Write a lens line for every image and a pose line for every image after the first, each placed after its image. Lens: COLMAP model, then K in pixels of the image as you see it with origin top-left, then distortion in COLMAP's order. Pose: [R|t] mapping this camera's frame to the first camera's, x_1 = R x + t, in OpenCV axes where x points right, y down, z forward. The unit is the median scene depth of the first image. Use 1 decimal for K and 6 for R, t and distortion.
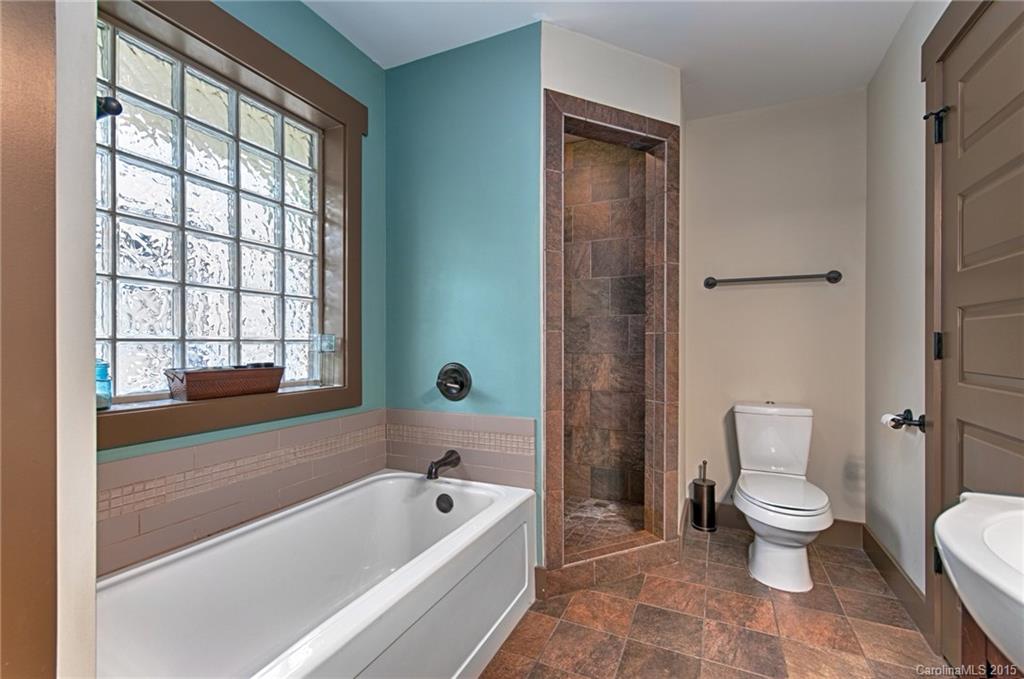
lens RADIAL K [[467.4, 0, 512.4], [0, 467.4, 339.4], [0, 0, 1]] dist [-0.003046, -0.000567]
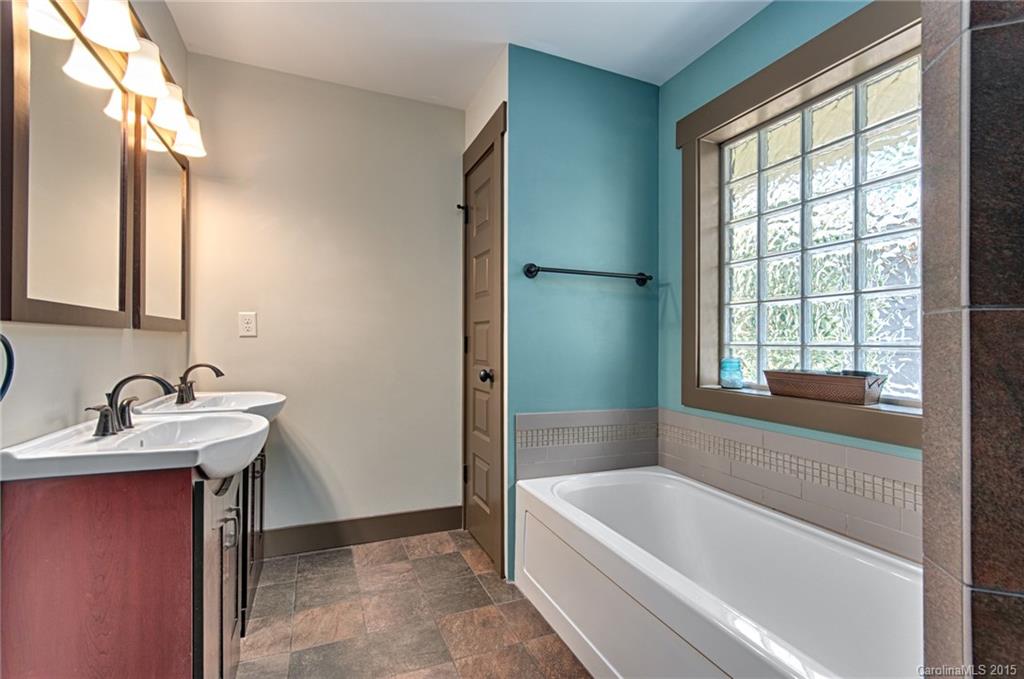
lens RADIAL K [[467.4, 0, 512.0], [0, 467.4, 346.8], [0, 0, 1]] dist [-0.003046, -0.000567]
pose [[-0.676965, -0.012791, -0.735904, 0.591363], [-0.009450, 0.999918, -0.008687, 0.017862], [0.735955, 0.001073, -0.677030, 1.155448]]
